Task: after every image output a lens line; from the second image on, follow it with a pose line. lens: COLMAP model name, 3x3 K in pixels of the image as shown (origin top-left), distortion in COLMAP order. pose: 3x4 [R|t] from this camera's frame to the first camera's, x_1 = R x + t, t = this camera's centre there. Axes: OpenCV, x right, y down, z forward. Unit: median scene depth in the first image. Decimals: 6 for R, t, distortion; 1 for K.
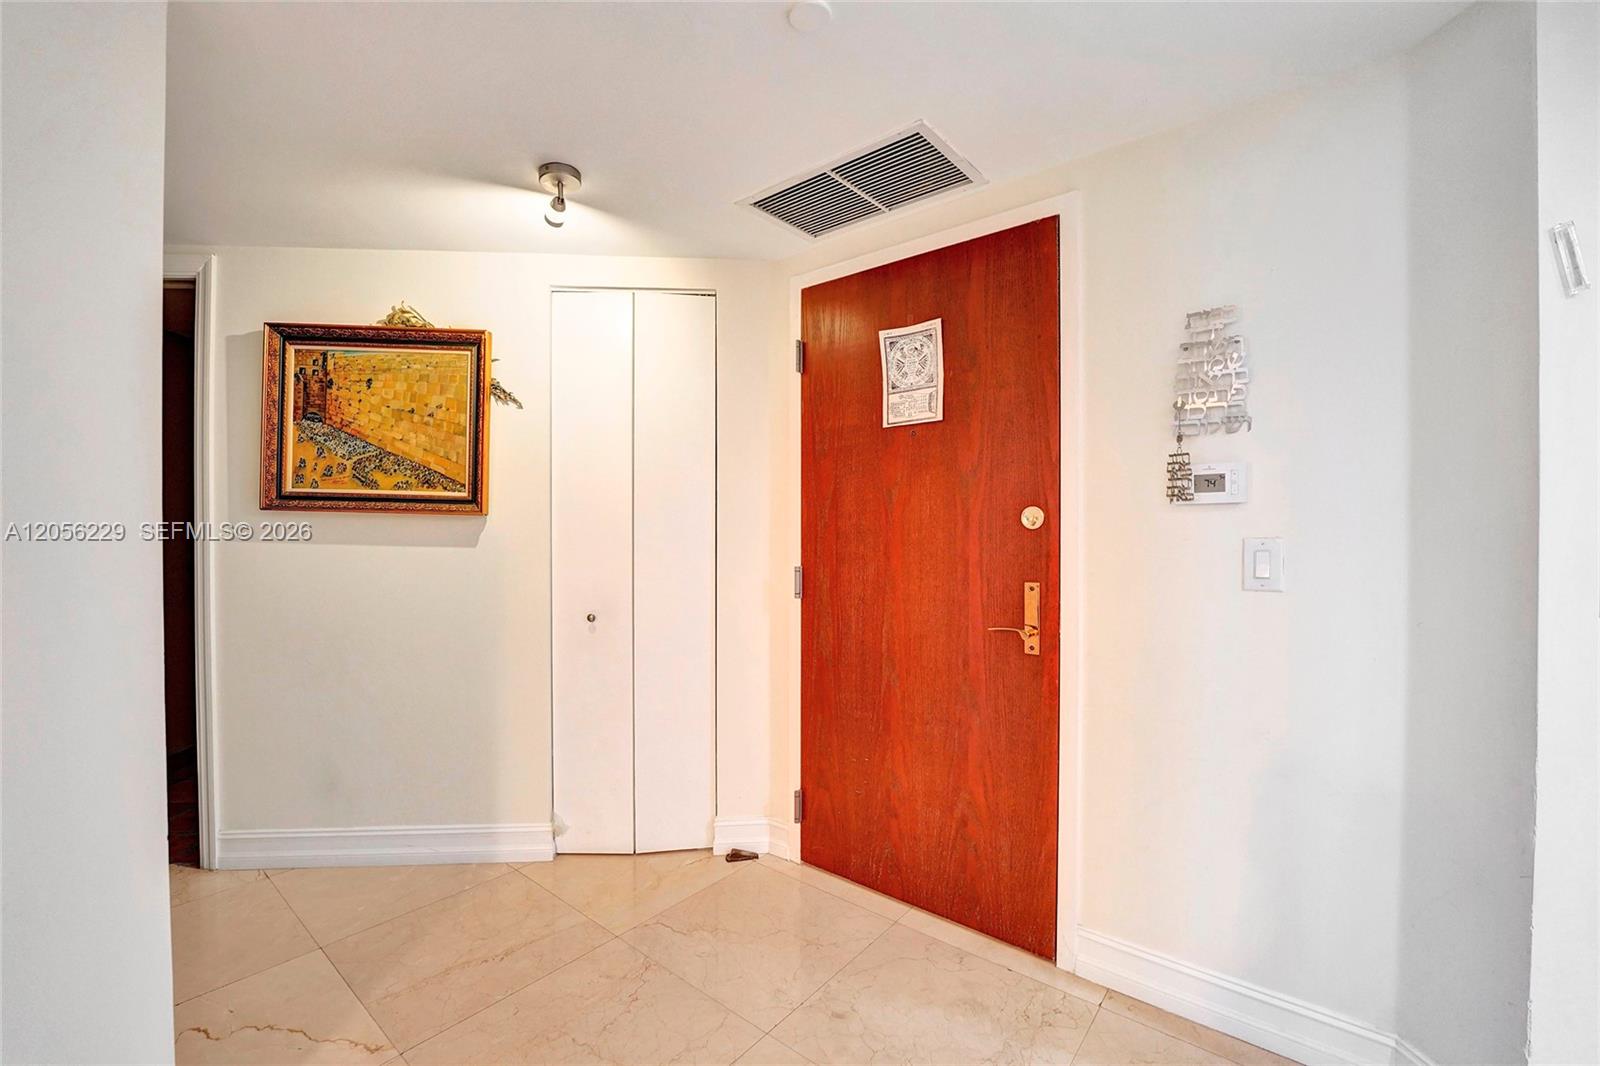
lens RADIAL K [[646.8, 0, 800.0], [0, 646.8, 533.0], [0, 0, 1]] dist [-0.021829, 0.000461]
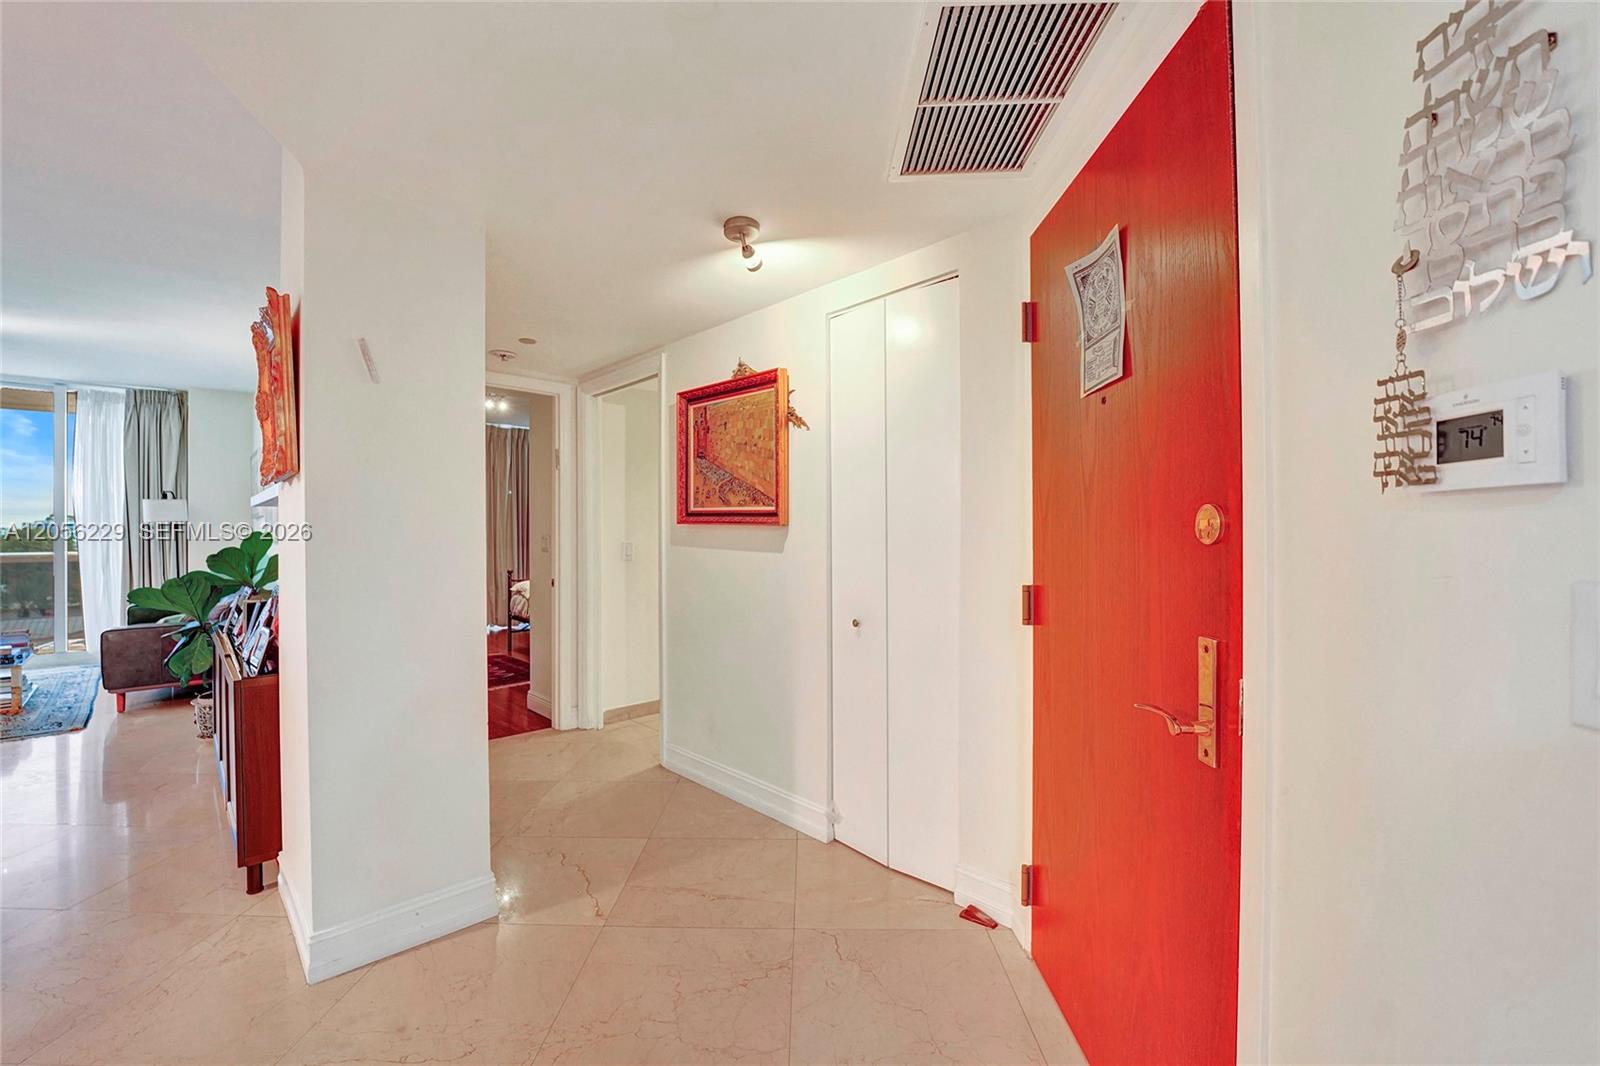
lens RADIAL K [[646.8, 0, 800.0], [0, 646.8, 533.0], [0, 0, 1]] dist [-0.021829, 0.000461]
pose [[0.636546, -0.002767, -0.771234, 0.440270], [0.001533, 0.999996, -0.002323, -0.011906], [0.771237, 0.000296, 0.636548, 0.280650]]
